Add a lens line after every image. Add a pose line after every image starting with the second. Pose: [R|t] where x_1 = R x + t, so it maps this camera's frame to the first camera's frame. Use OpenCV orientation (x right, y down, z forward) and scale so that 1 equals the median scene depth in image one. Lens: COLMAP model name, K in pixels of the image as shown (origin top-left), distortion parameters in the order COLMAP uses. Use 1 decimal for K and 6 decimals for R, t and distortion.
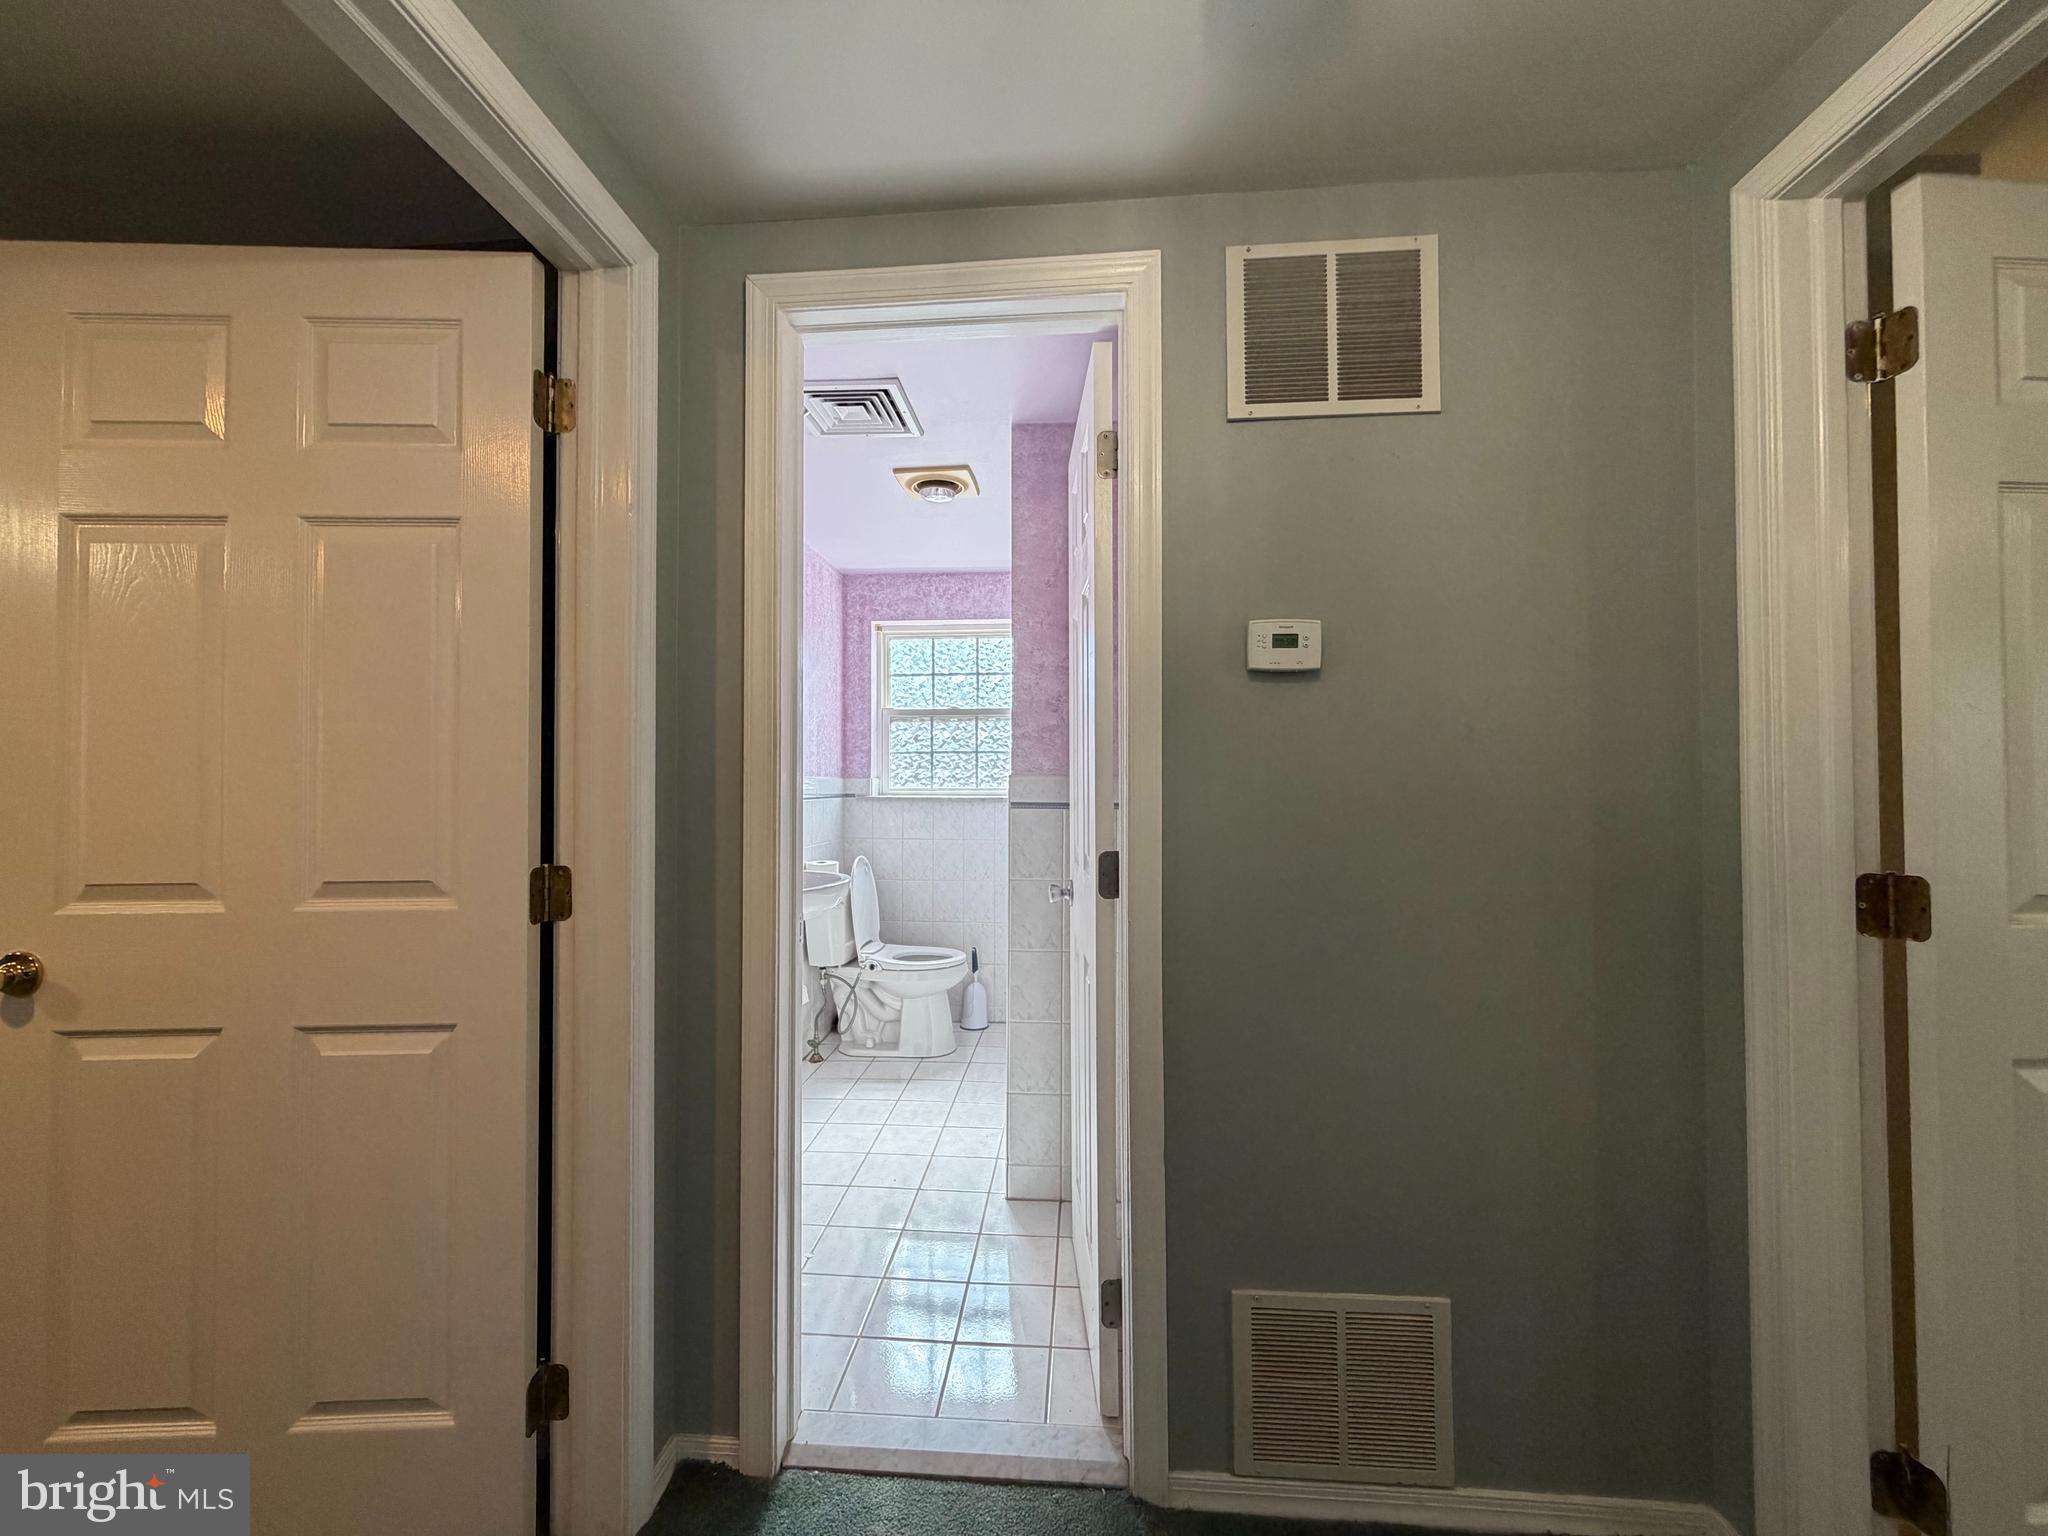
lens RADIAL K [[815.4, 0, 1021.3], [0, 815.4, 769.5], [0, 0, 1]] dist [-0.000090, 0.000157]
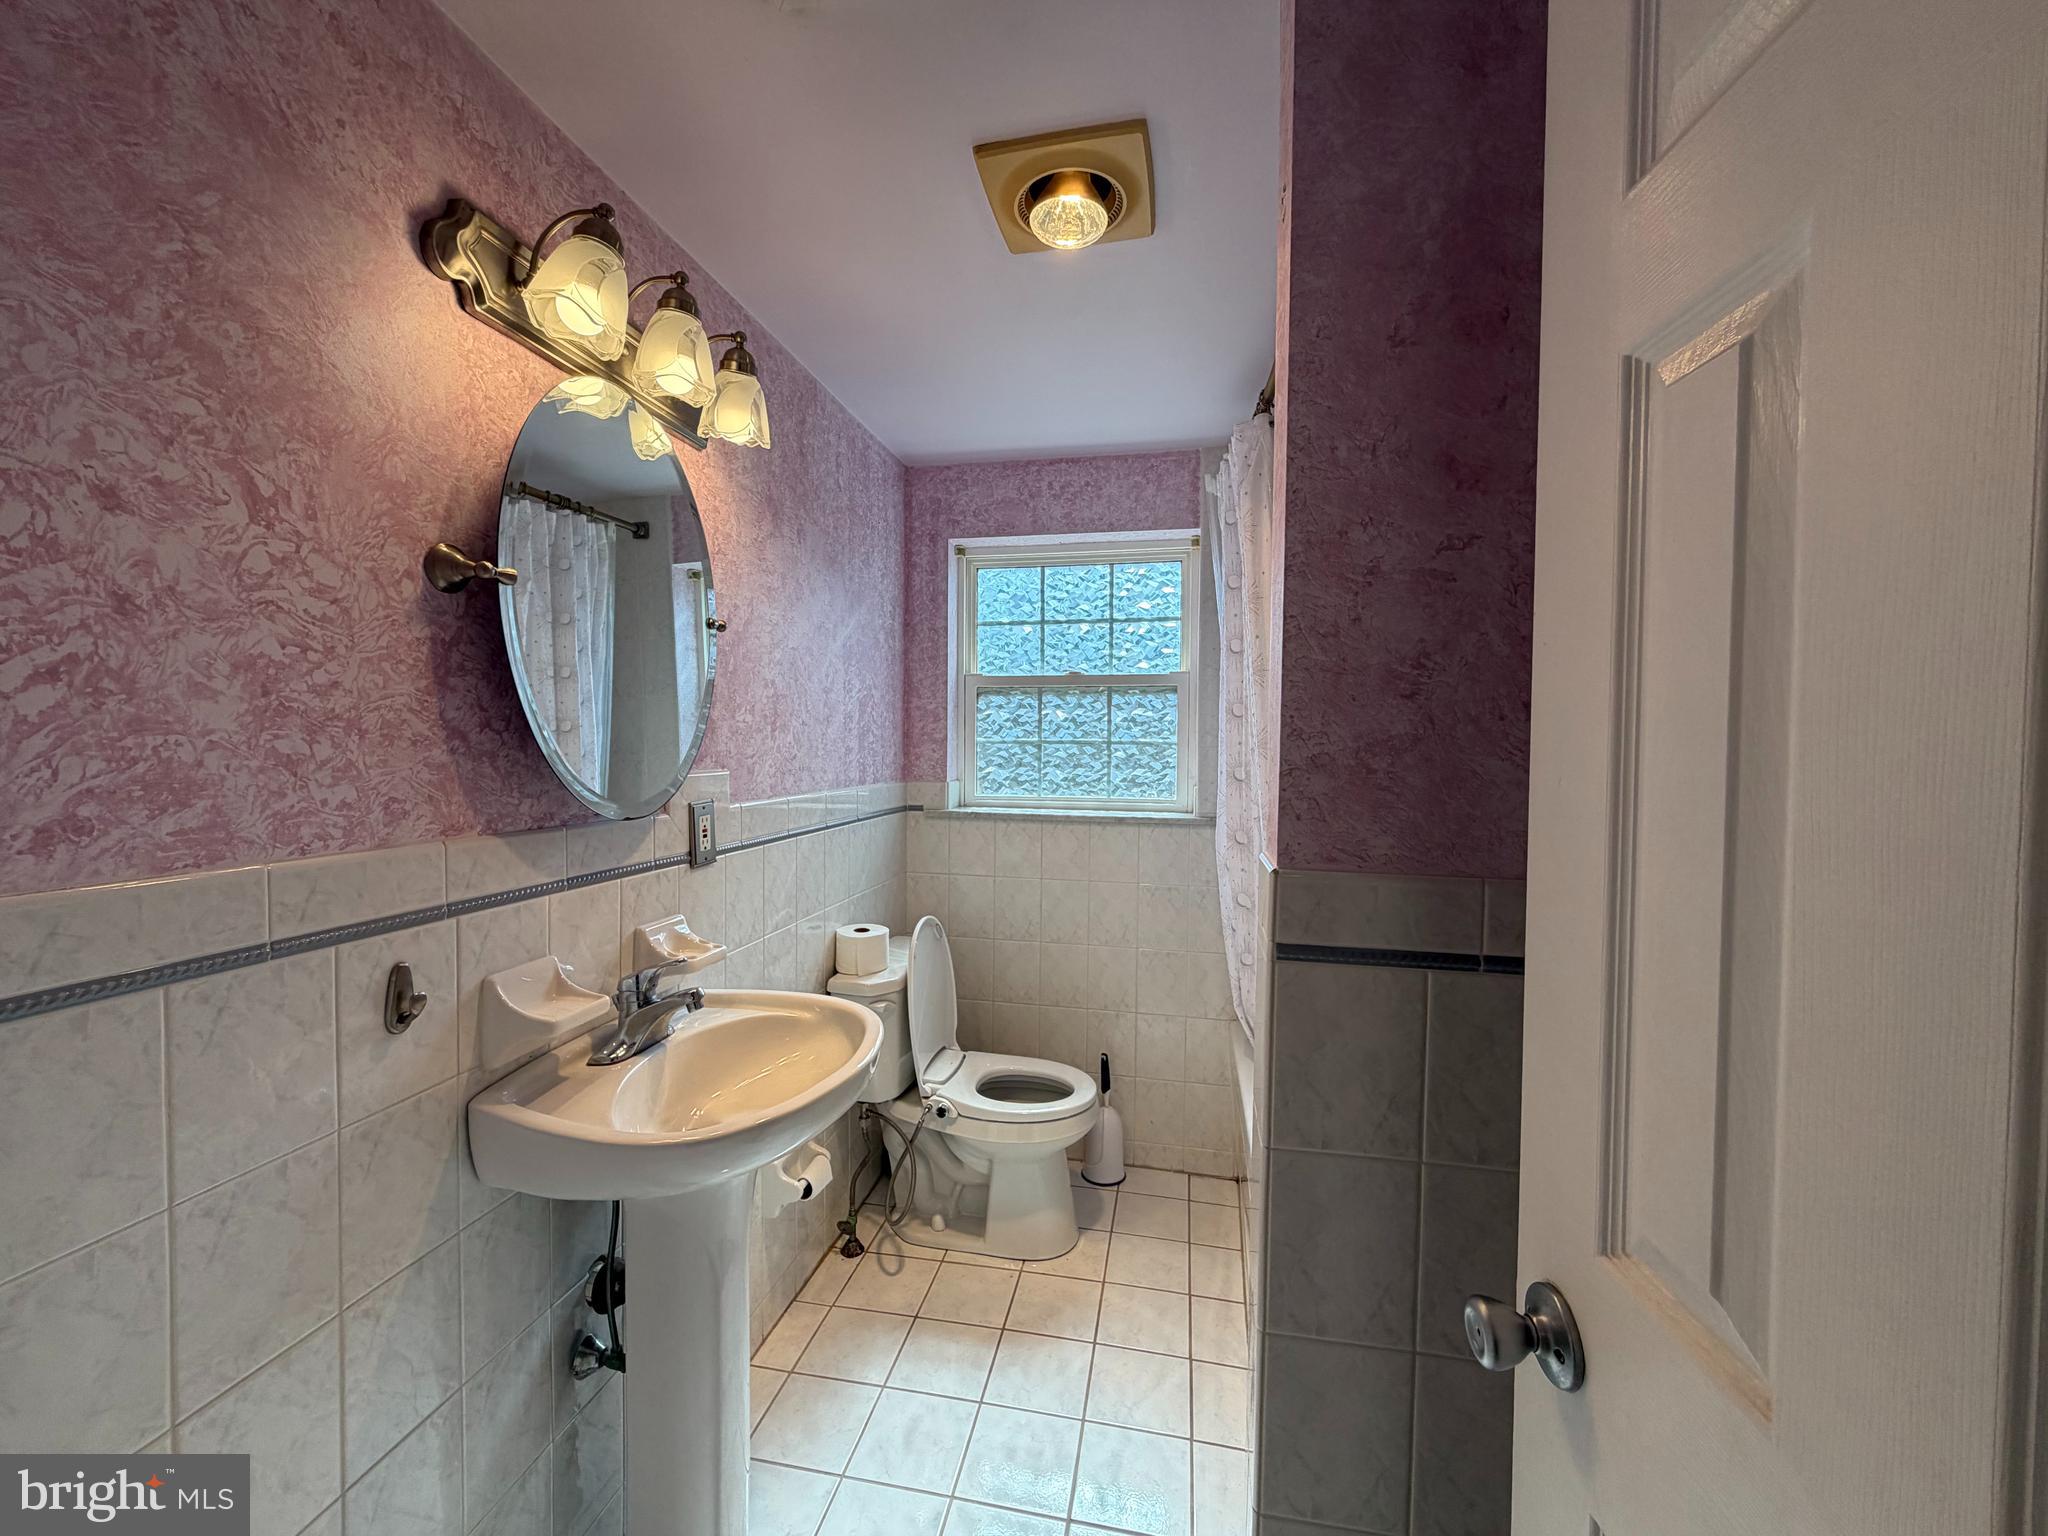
lens RADIAL K [[815.4, 0, 1029.3], [0, 815.4, 760.7], [0, 0, 1]] dist [-0.000090, 0.000157]
pose [[0.994215, 0.012012, -0.106732, -0.049575], [-0.007923, 0.999221, 0.038654, -0.032378], [0.107114, -0.037585, 0.993536, 0.360986]]
